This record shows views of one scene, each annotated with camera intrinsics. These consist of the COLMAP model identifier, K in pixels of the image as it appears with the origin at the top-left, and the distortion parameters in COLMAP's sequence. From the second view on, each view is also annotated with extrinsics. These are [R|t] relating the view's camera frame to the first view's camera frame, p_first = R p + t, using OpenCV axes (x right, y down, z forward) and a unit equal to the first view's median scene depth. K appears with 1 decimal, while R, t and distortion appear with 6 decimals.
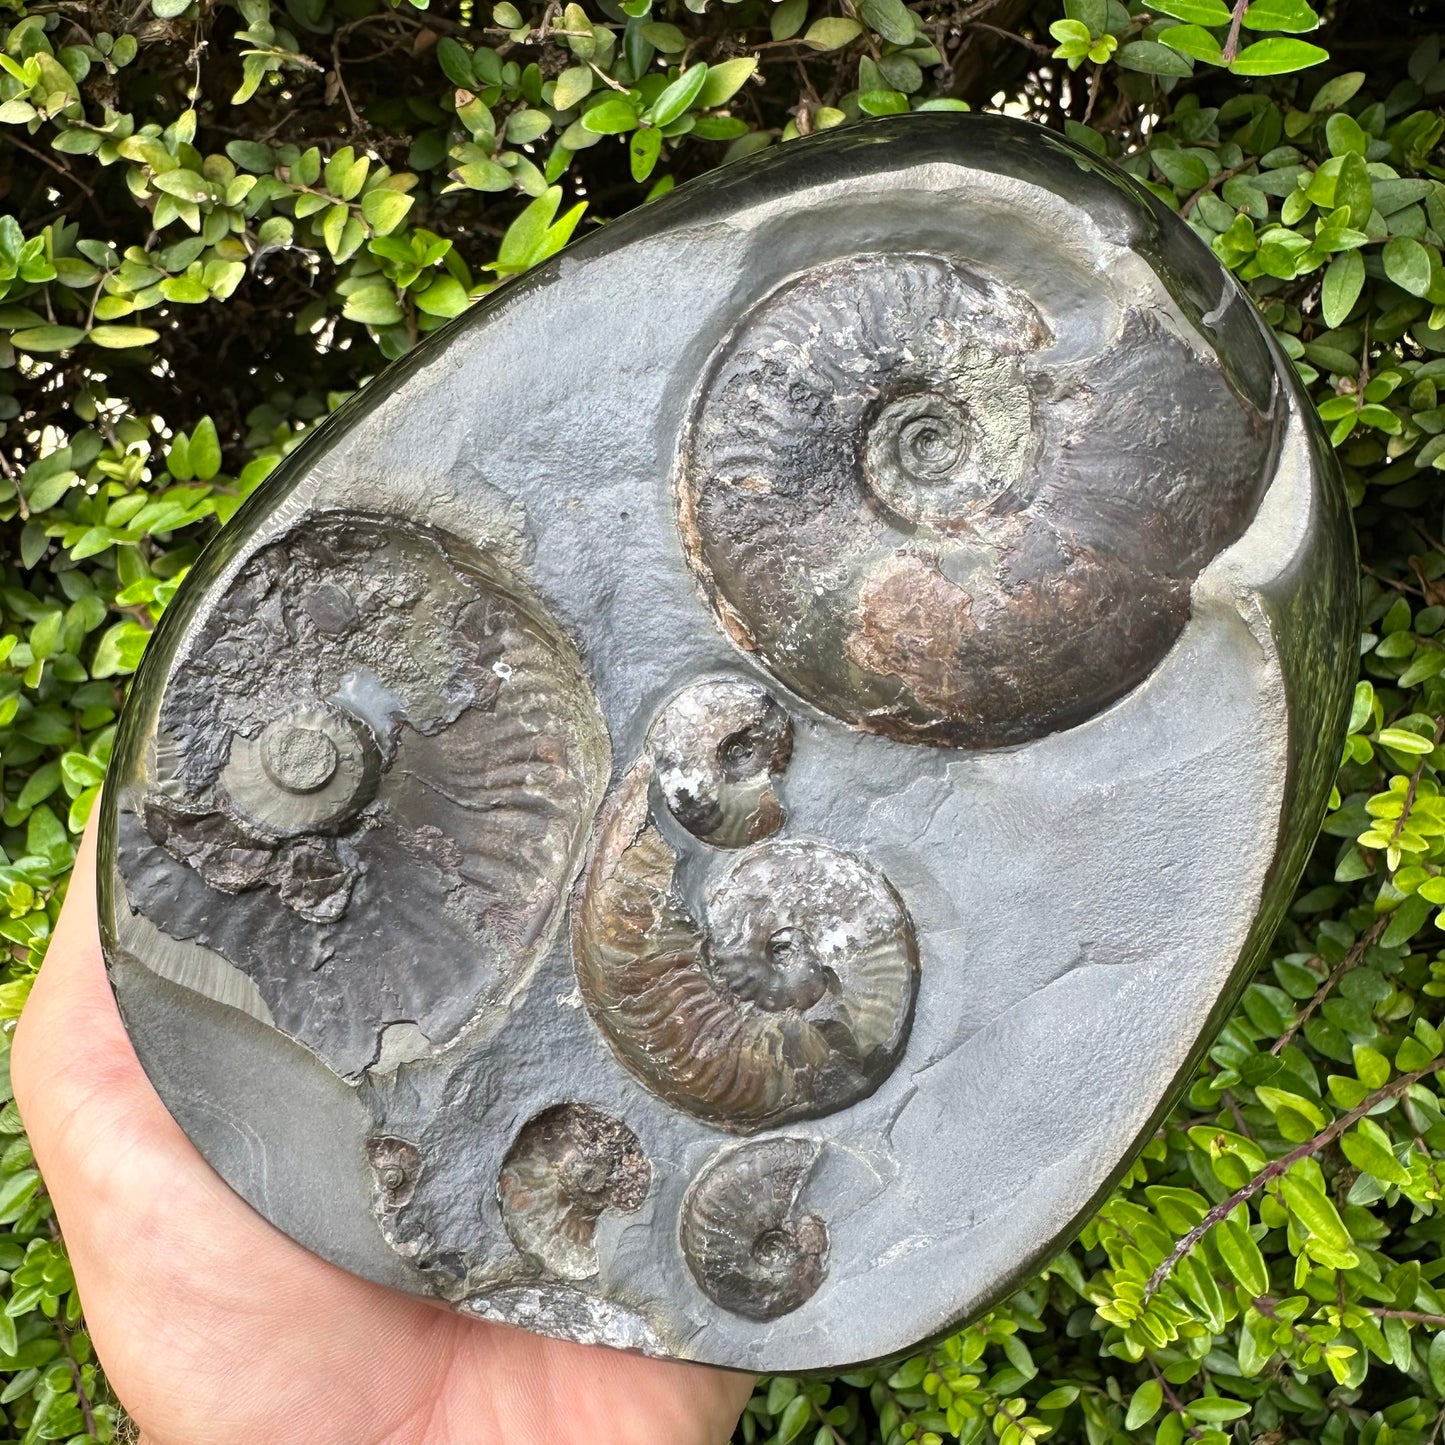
lens RADIAL K [[1370.2, 0, 587.8], [0, 1370.2, 649.1], [0, 0, 1]] dist [-0.007398, -0.012303]
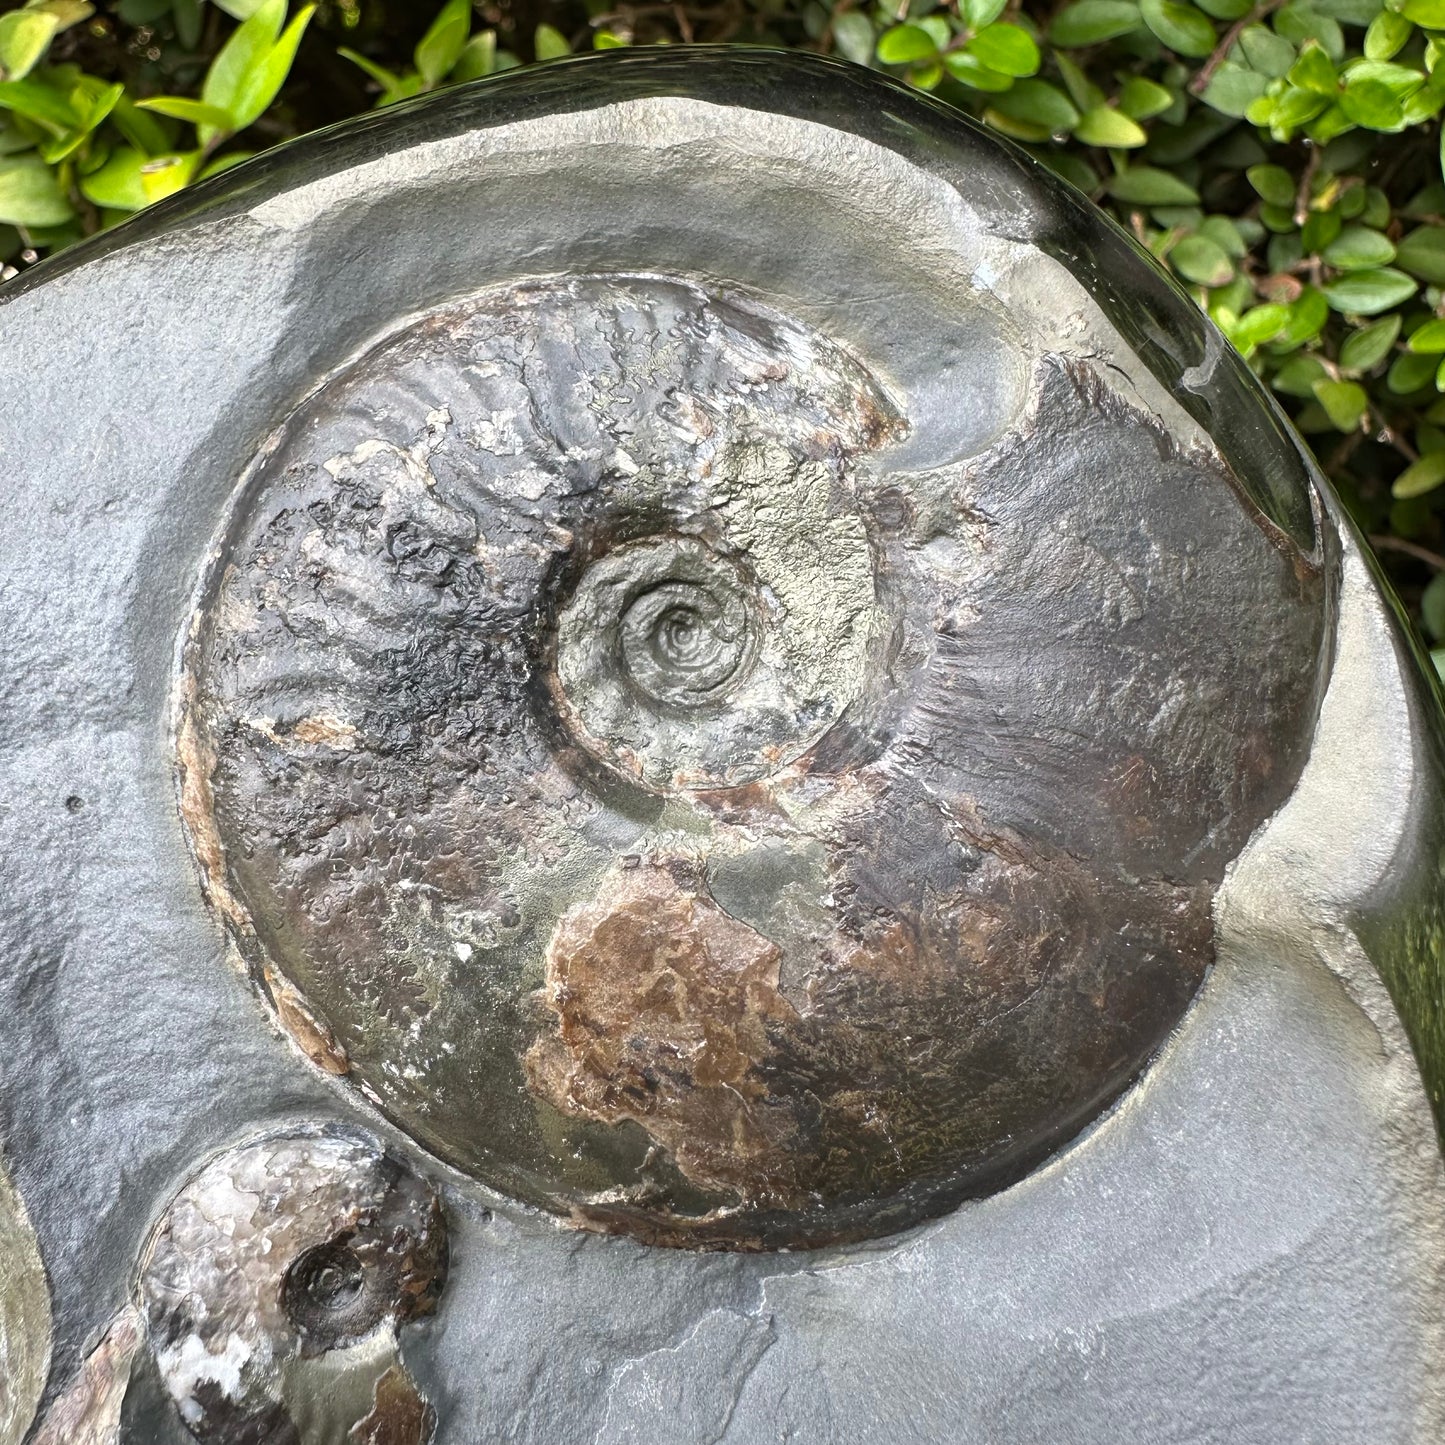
lens RADIAL K [[1370.2, 0, 587.8], [0, 1370.2, 649.1], [0, 0, 1]] dist [-0.007398, -0.012303]
pose [[0.995630, -0.037296, 0.085614, 0.169570], [0.048307, 0.990286, -0.130382, -0.079565], [-0.079920, 0.133948, 0.987761, 0.498369]]
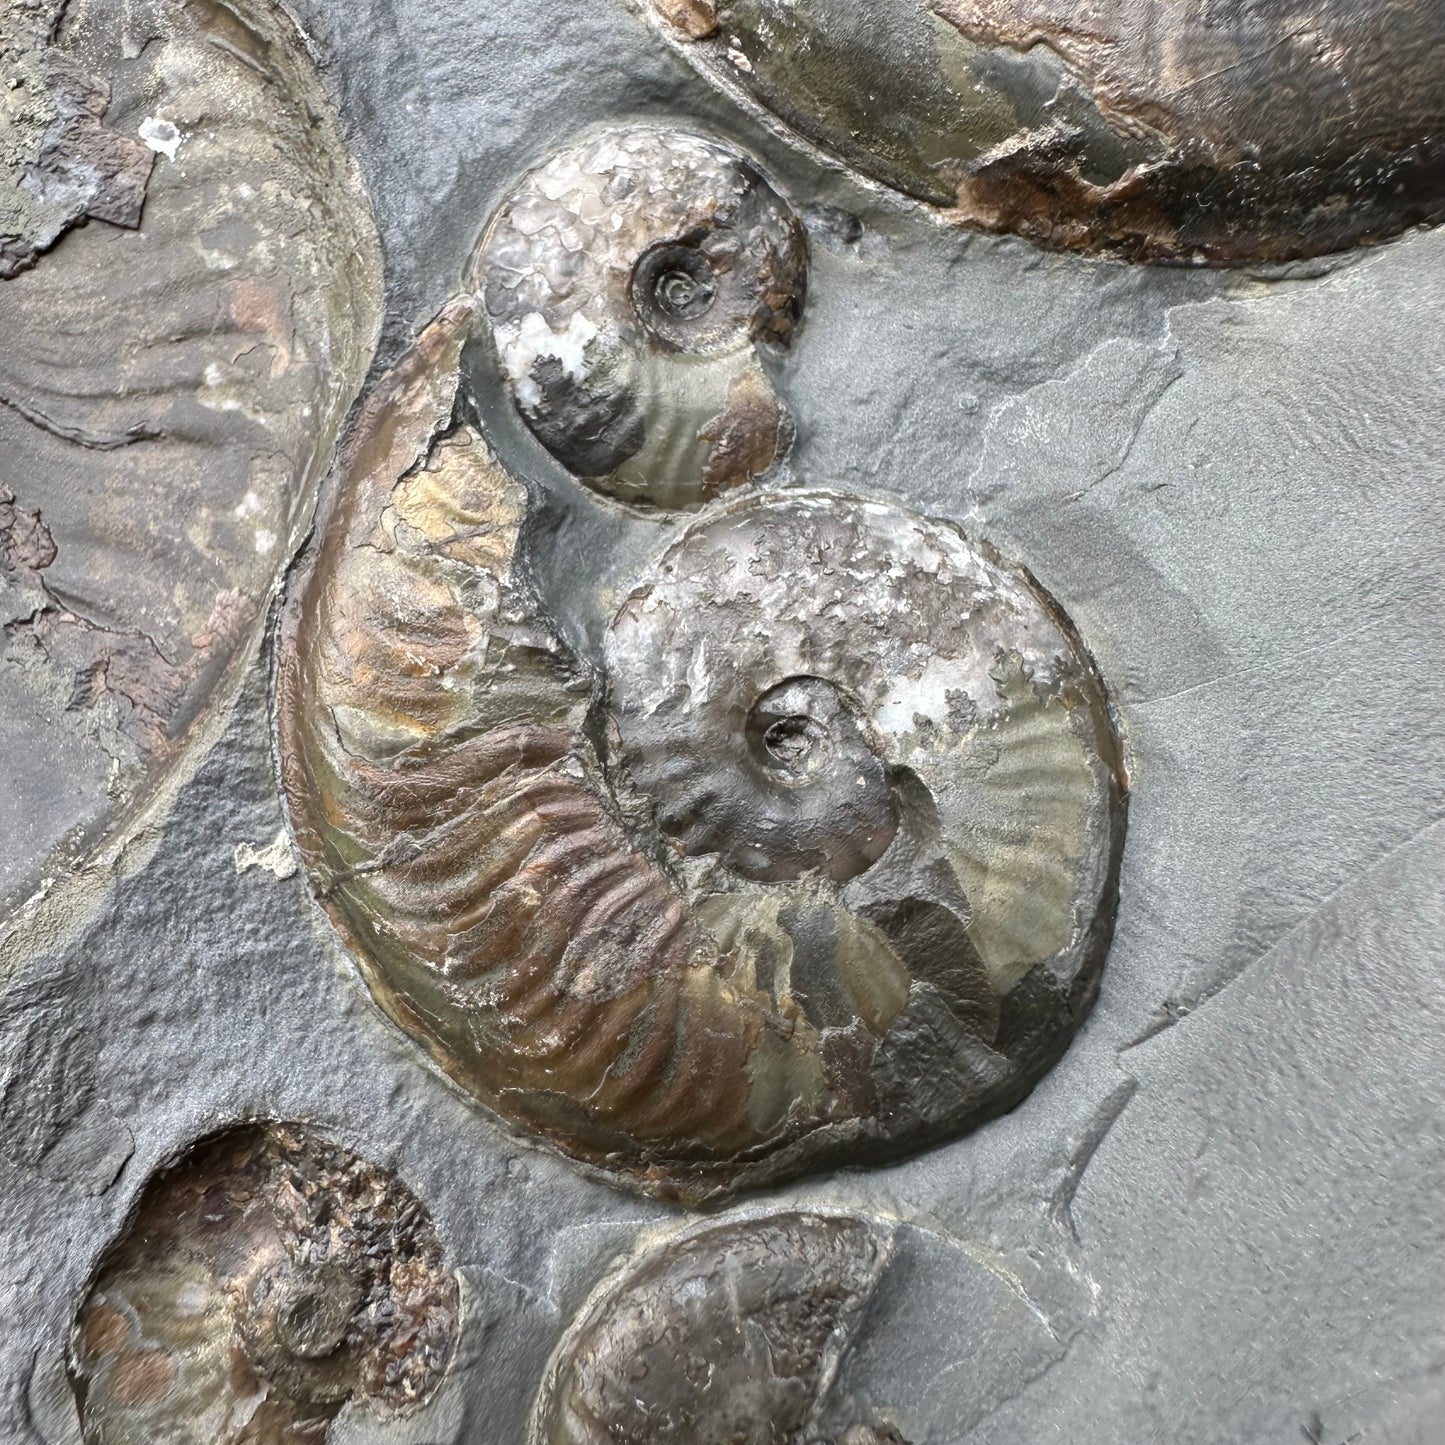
lens RADIAL K [[1374.7, 0, 590.1], [0, 1374.7, 653.1], [0, 0, 1]] dist [-0.014188, -0.007739]
pose [[0.999894, 0.002626, -0.014323, 0.089353], [-0.004466, 0.991501, -0.130020, 0.250363], [0.013860, 0.130070, 0.991408, 0.592324]]
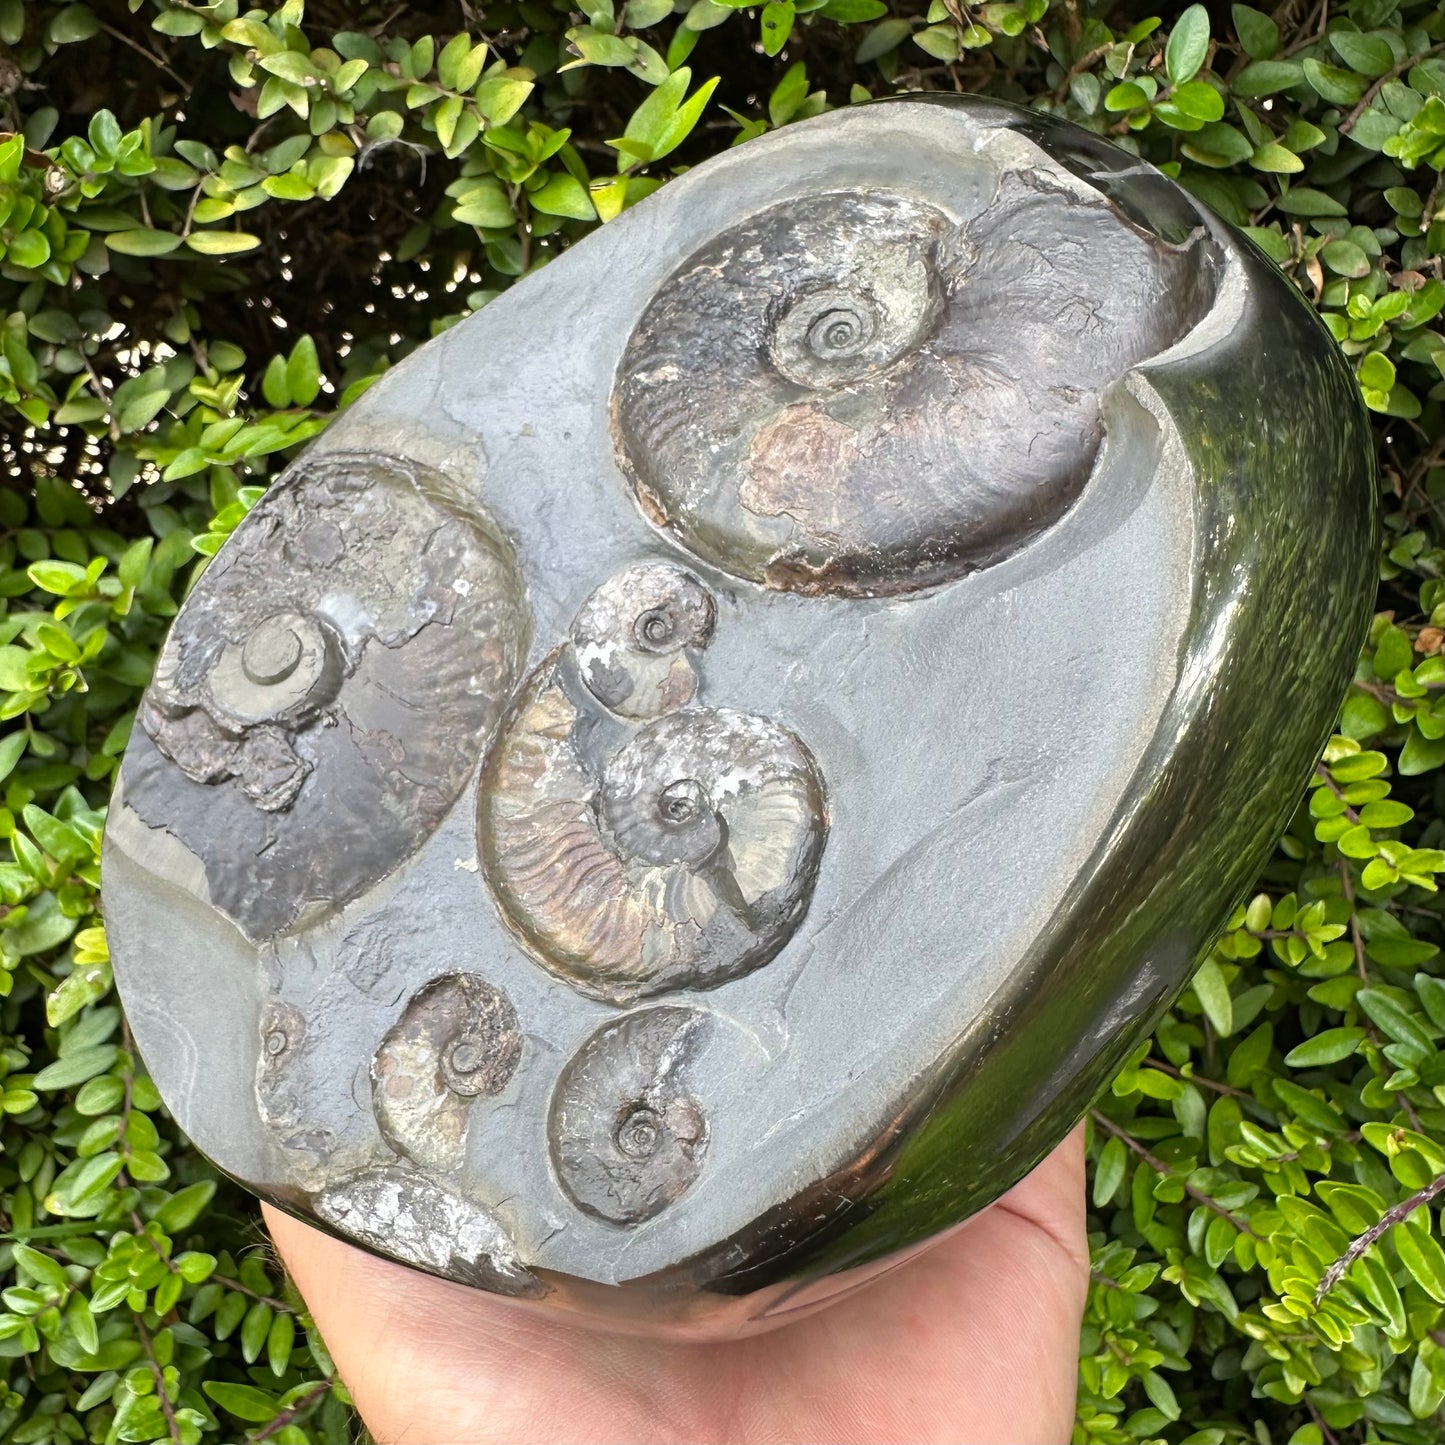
lens RADIAL K [[1400.3, 0, 634.5], [0, 1400.3, 717.7], [0, 0, 1]] dist [-0.010679, -0.001032]
pose [[0.939244, -0.060318, -0.337909, 0.441335], [-0.082873, 0.915468, -0.393766, 0.544726], [0.333096, 0.397845, 0.854849, 0.154622]]
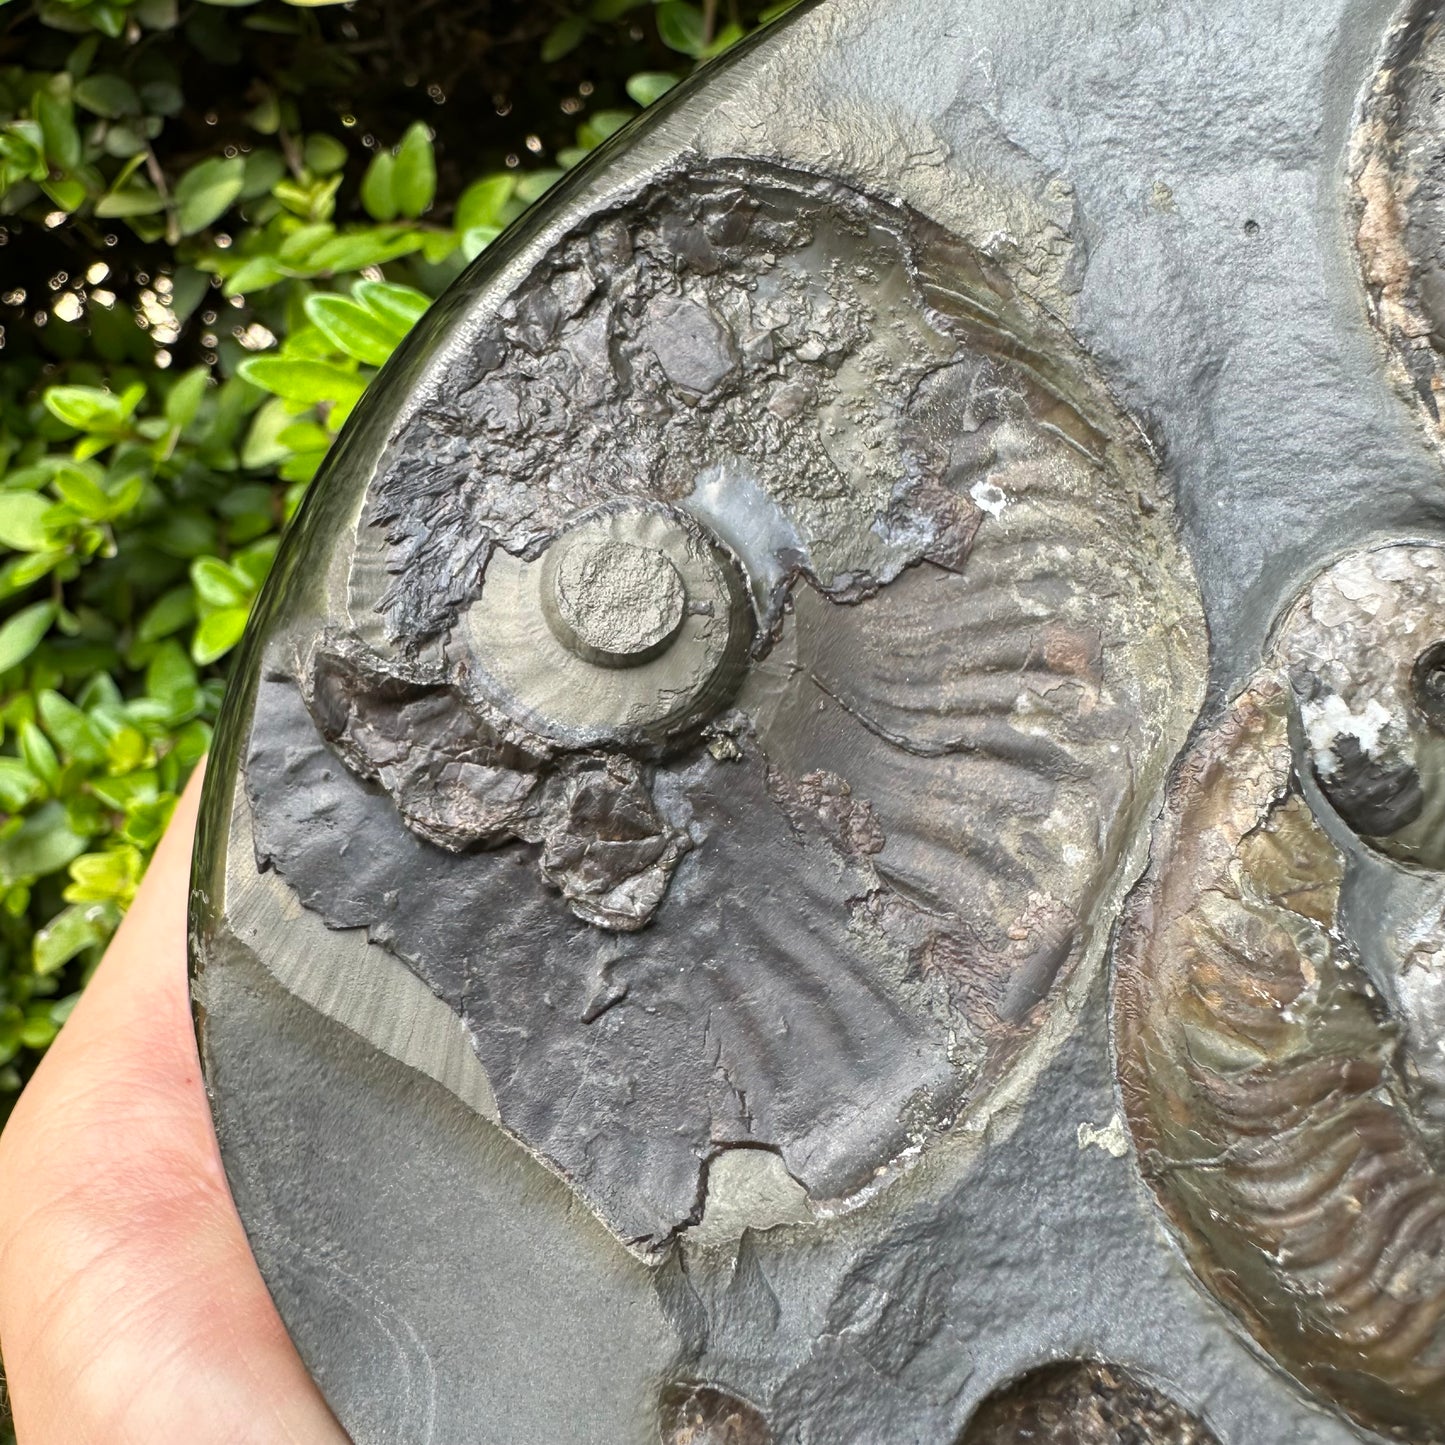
lens RADIAL K [[1370.2, 0, 587.8], [0, 1370.2, 649.1], [0, 0, 1]] dist [-0.007398, -0.012303]
pose [[0.992491, 0.099036, -0.071782, -0.180345], [-0.109795, 0.979996, -0.165988, 0.187409], [0.053907, 0.172623, 0.983512, 0.480870]]
